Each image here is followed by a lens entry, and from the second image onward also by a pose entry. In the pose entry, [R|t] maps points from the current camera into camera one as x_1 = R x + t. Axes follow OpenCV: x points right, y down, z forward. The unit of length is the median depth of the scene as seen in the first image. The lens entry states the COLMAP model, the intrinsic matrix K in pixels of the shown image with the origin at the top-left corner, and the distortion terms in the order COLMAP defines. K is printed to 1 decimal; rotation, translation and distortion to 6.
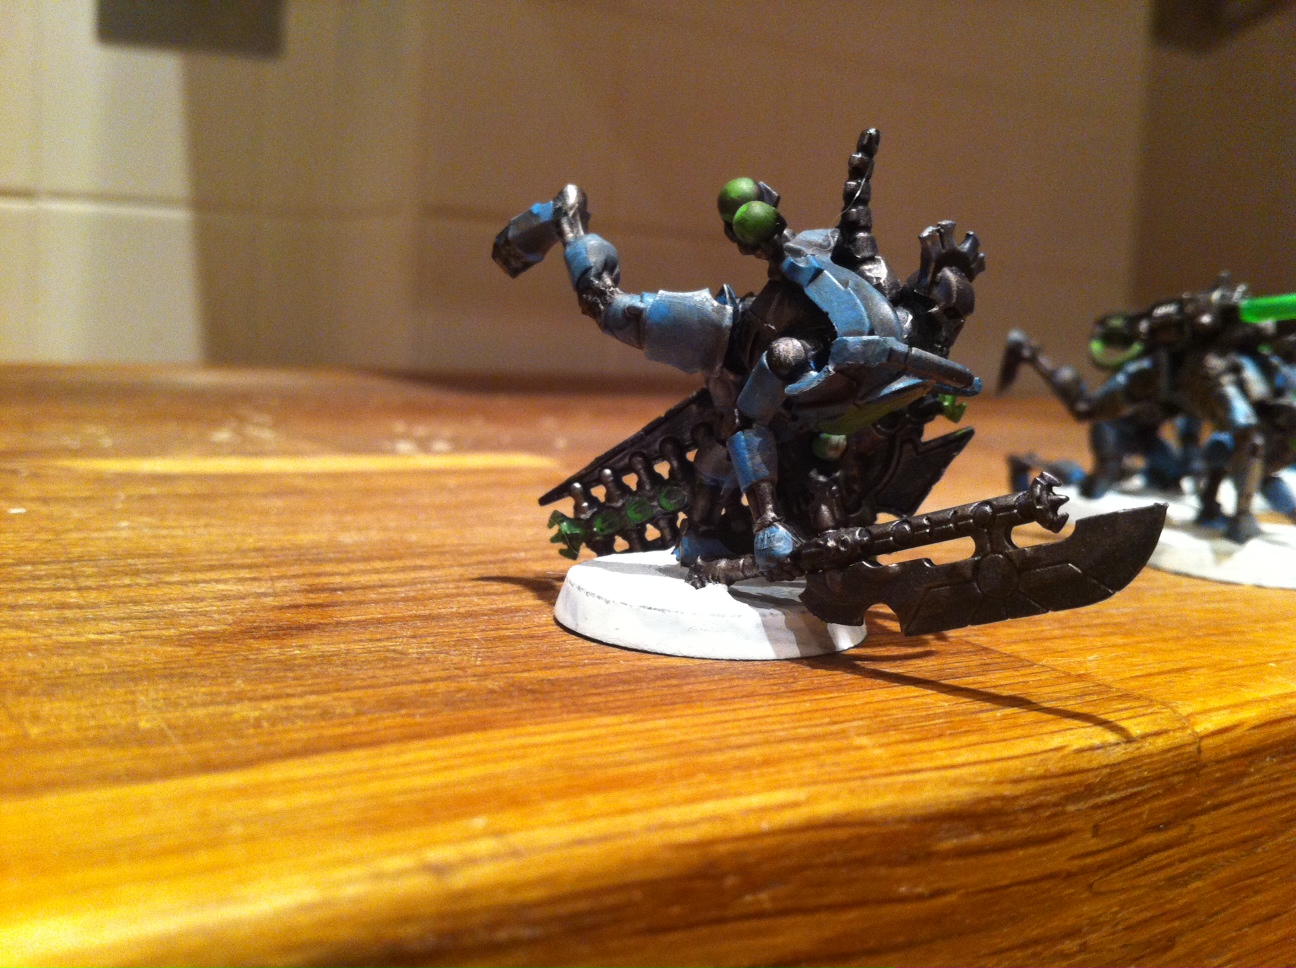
lens RADIAL K [[1270.8, 0, 648.0], [0, 1270.8, 484.0], [0, 0, 1]] dist [0.092358, -0.401245]
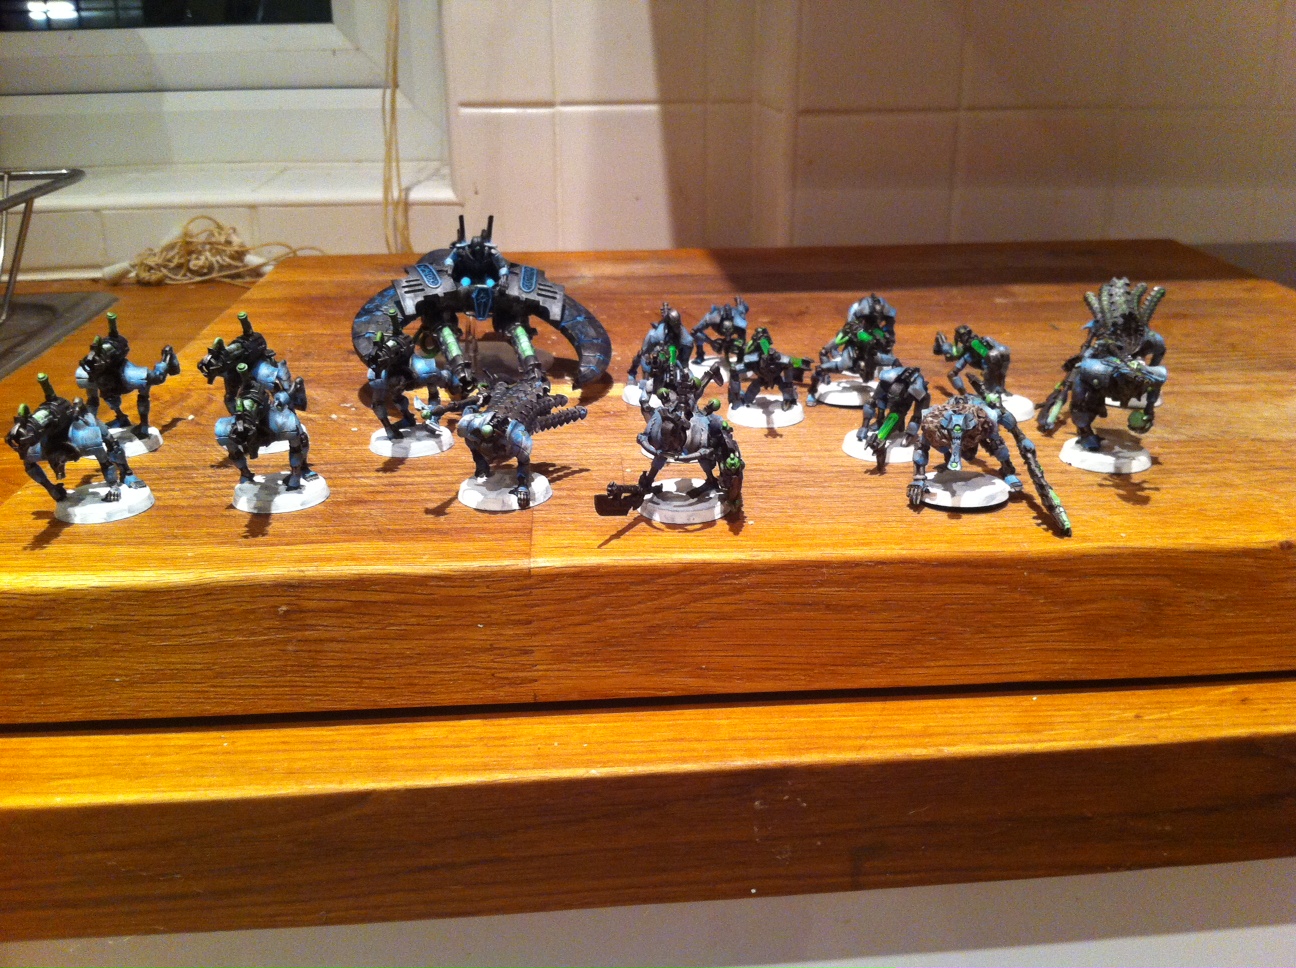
lens RADIAL K [[1270.8, 0, 648.0], [0, 1270.8, 484.0], [0, 0, 1]] dist [0.092358, -0.401245]
pose [[0.880551, 0.097727, -0.463766, 0.314998], [-0.002129, 0.979316, 0.202324, -0.101371], [0.473946, -0.177169, 0.862546, -0.253958]]
